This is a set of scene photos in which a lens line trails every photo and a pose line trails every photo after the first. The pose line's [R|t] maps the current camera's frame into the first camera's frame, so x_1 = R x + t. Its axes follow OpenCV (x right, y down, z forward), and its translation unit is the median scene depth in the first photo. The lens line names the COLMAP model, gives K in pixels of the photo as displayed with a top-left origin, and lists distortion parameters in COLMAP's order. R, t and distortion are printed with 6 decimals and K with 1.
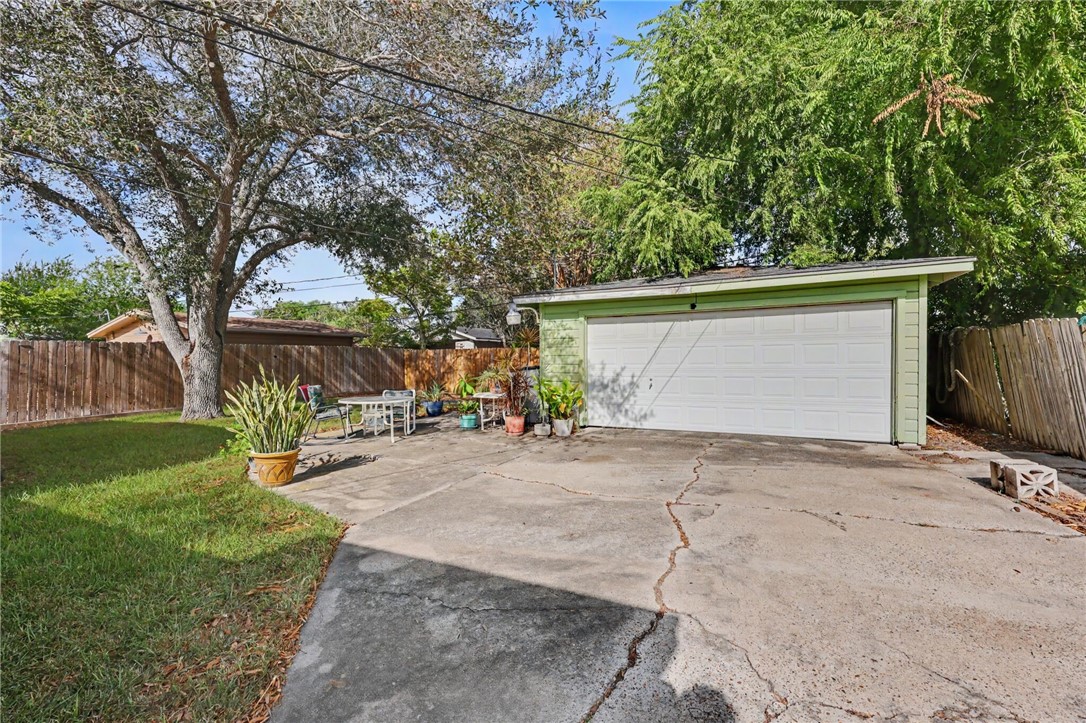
lens RADIAL K [[446.3, 0, 544.6], [0, 446.3, 362.5], [0, 0, 1]] dist [-0.000973, 0.000332]
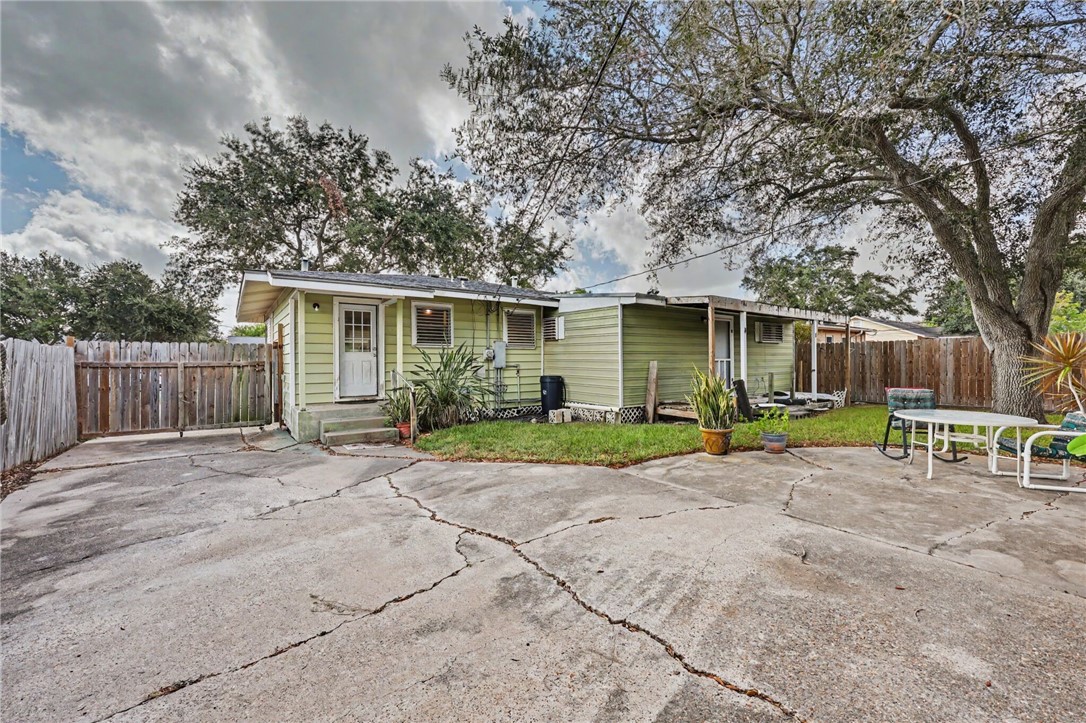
lens RADIAL K [[446.3, 0, 548.3], [0, 446.3, 358.6], [0, 0, 1]] dist [-0.000973, 0.000332]
pose [[-0.473010, 0.011438, -0.880983, 1.220617], [0.011018, 0.999914, 0.007067, -0.035250], [0.880988, -0.006364, -0.473095, 1.826999]]
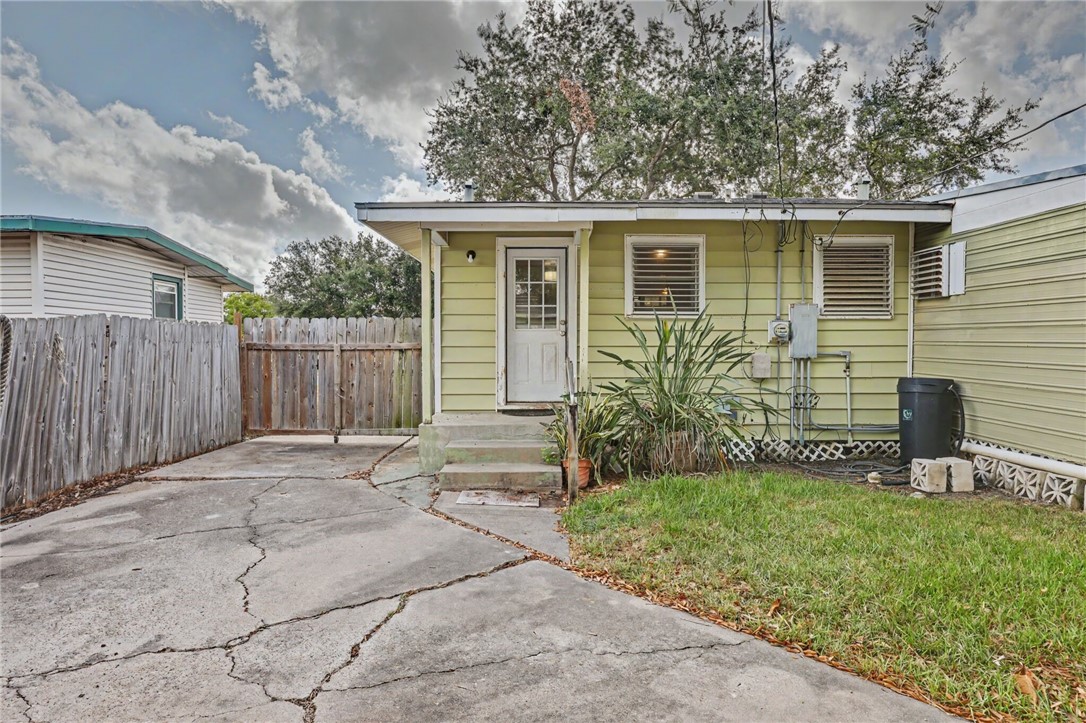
lens RADIAL K [[614.5, 0, 546.2], [0, 614.5, 357.6], [0, 0, 1]] dist [0.005714, 0.001247]
pose [[-0.896508, 0.023287, -0.442416, 0.257332], [0.012030, 0.999529, 0.028234, -0.023849], [0.442865, 0.019990, -0.896365, 1.522499]]
